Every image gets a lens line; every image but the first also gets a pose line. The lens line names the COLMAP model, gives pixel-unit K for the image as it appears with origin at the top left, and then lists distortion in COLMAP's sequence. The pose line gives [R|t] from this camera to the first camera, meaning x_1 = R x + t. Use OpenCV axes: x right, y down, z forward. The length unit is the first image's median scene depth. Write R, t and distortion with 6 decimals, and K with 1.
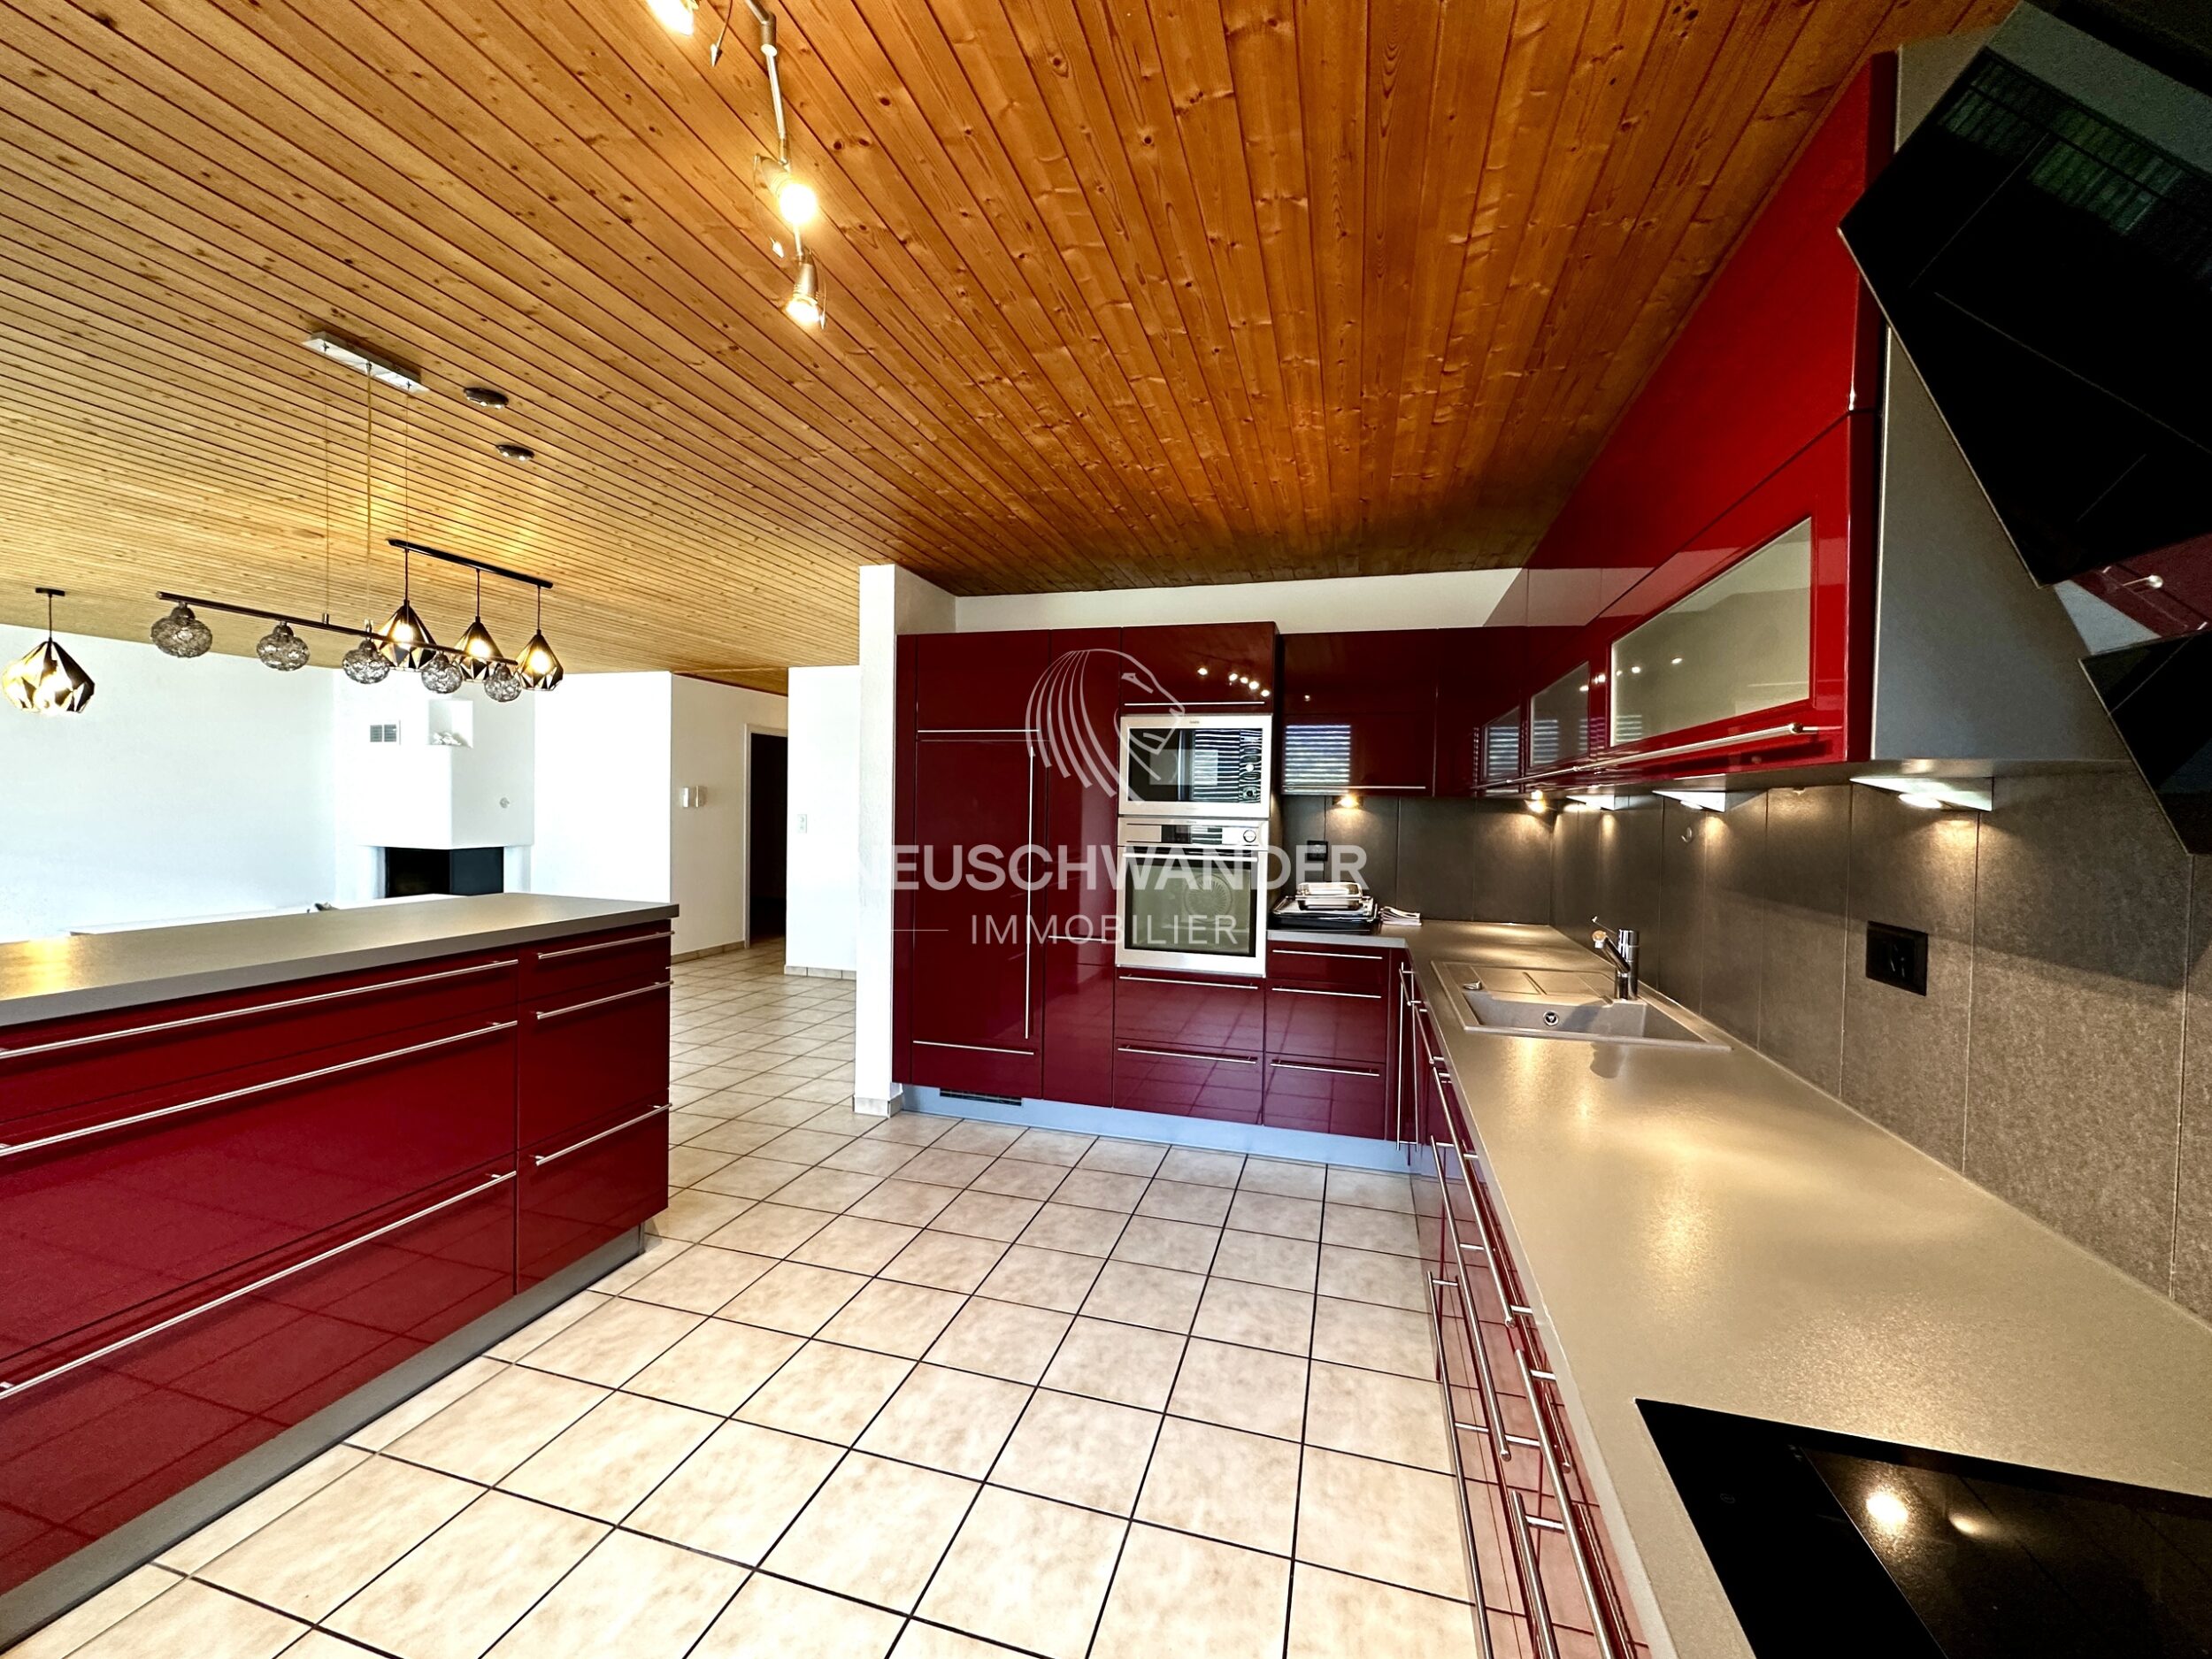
lens RADIAL K [[883.3, 0, 1108.4], [0, 883.3, 827.9], [0, 0, 1]] dist [-0.002395, 0.000401]
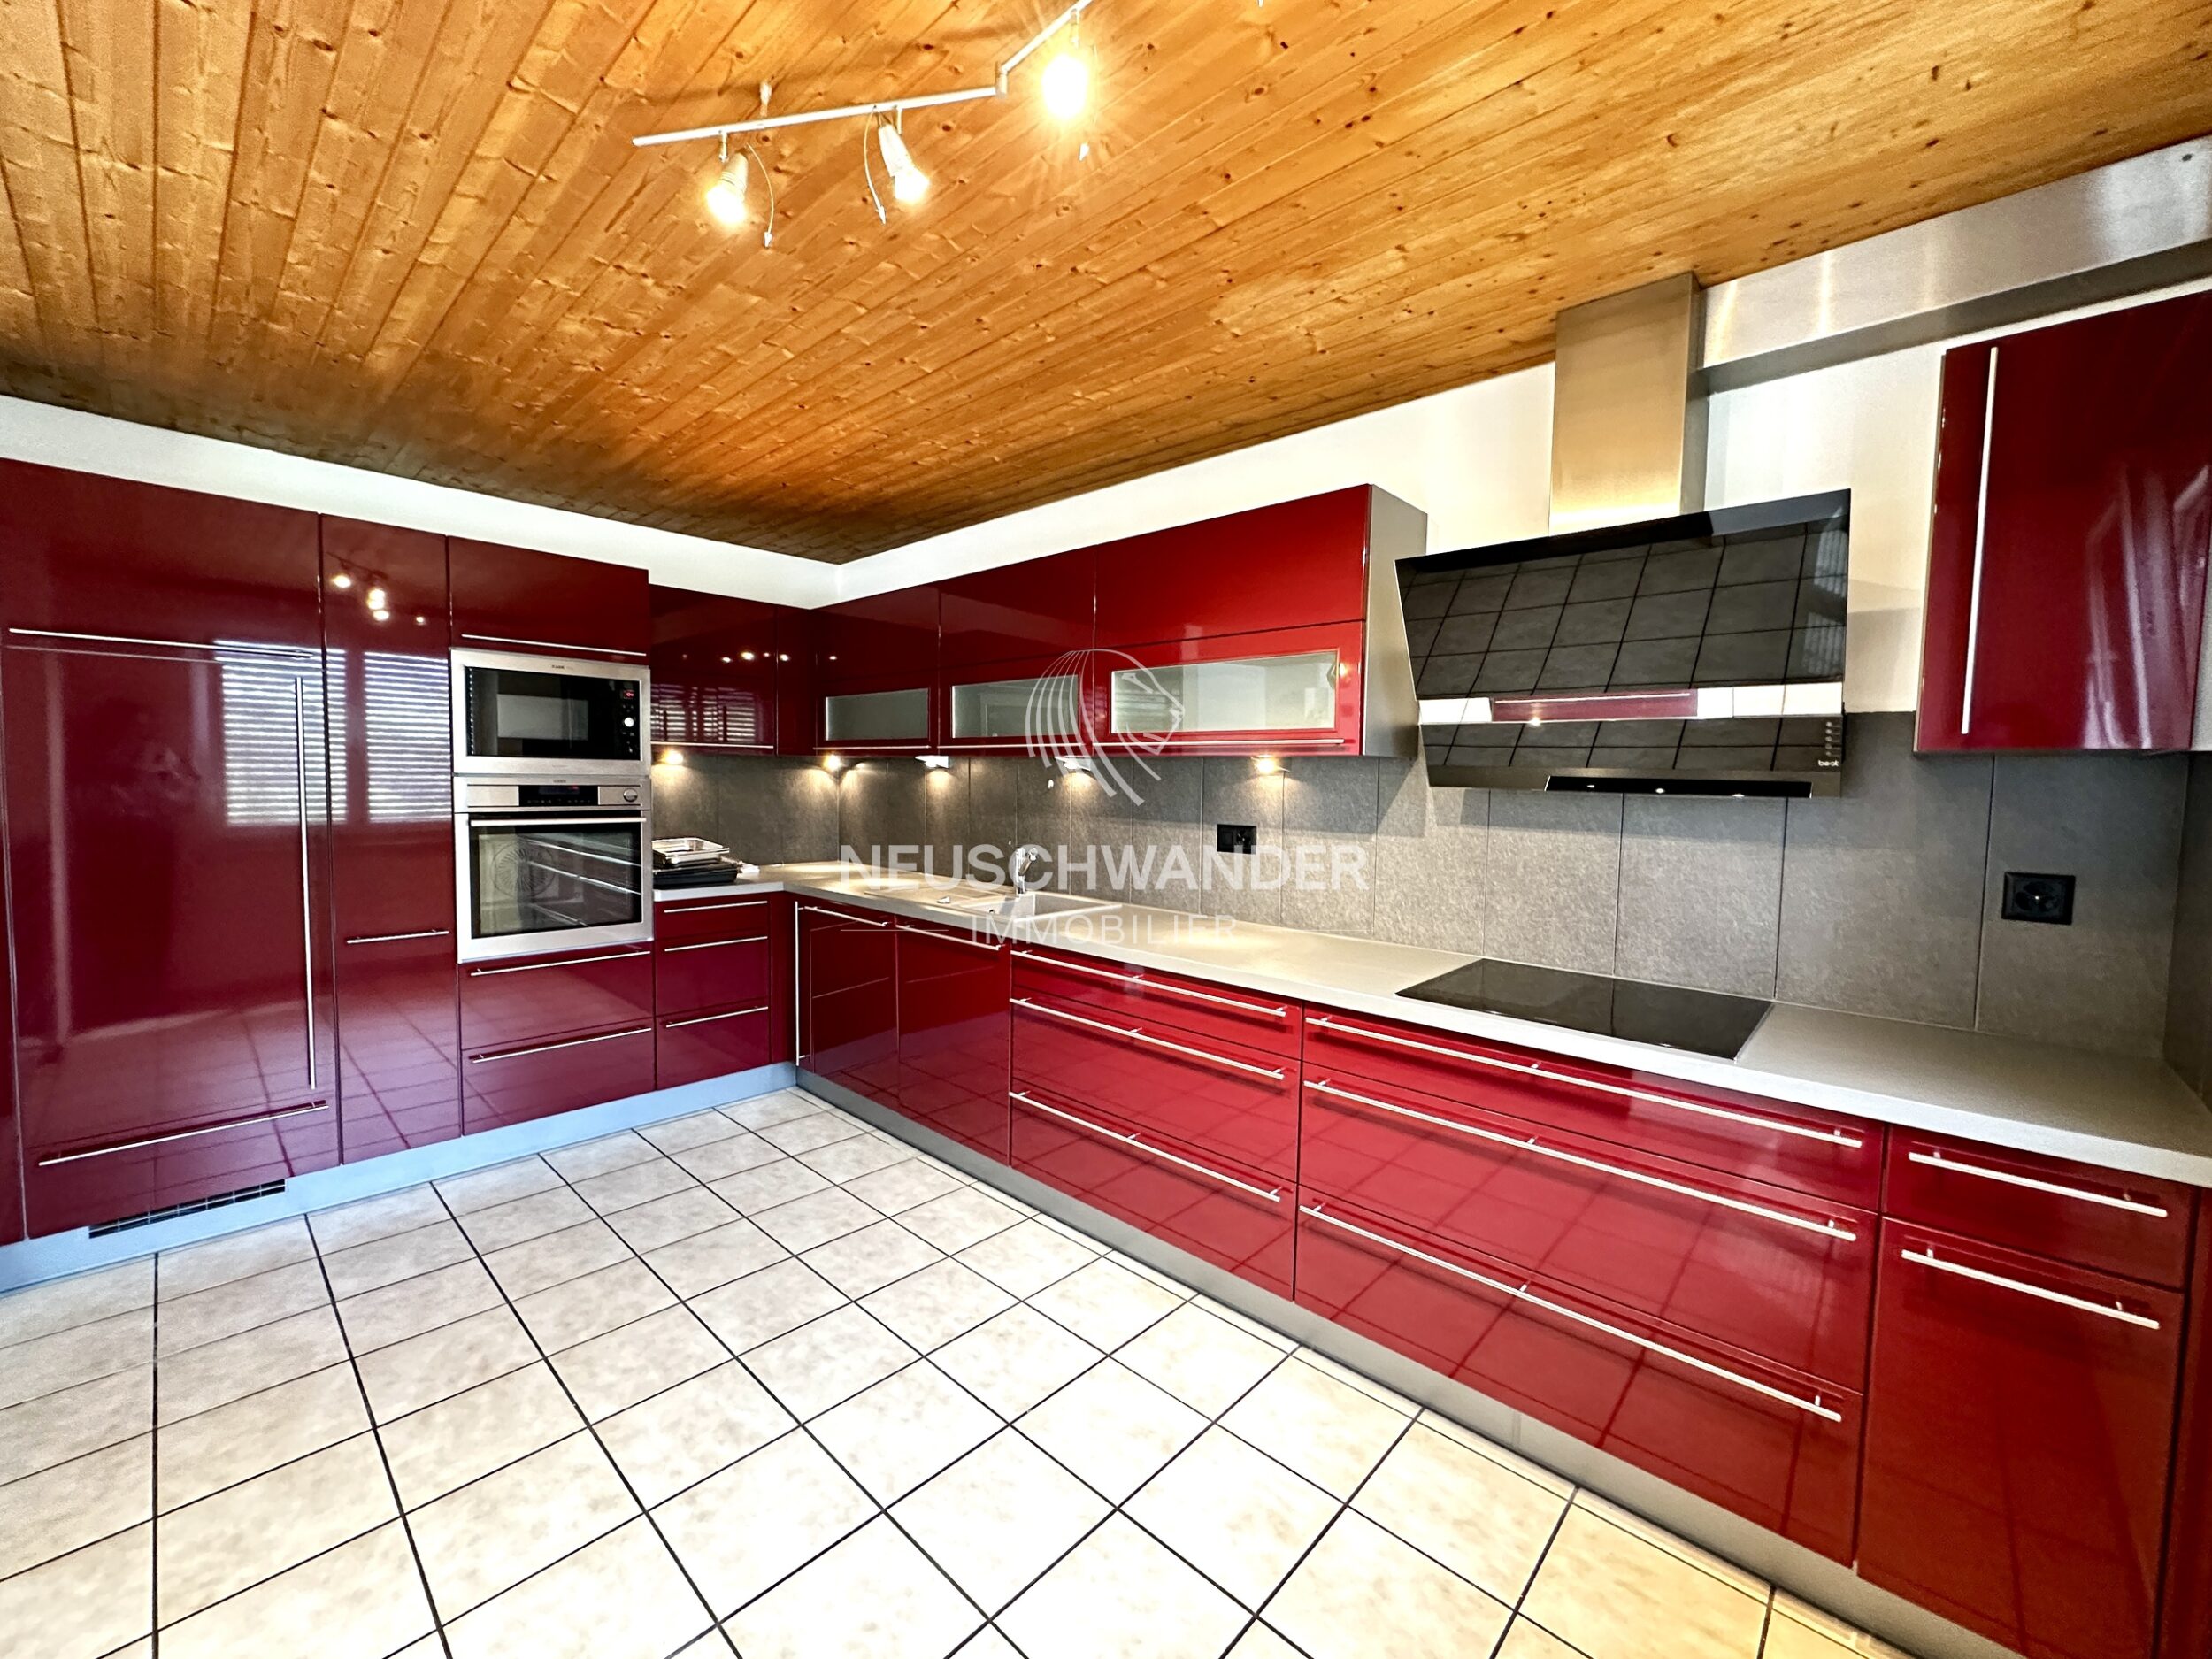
lens RADIAL K [[883.3, 0, 1108.4], [0, 883.3, 827.9], [0, 0, 1]] dist [-0.002395, 0.000401]
pose [[0.451110, -0.063221, 0.890226, -0.514177], [0.014310, 0.997872, 0.063614, -0.009996], [-0.892354, -0.015958, 0.451055, 0.134723]]
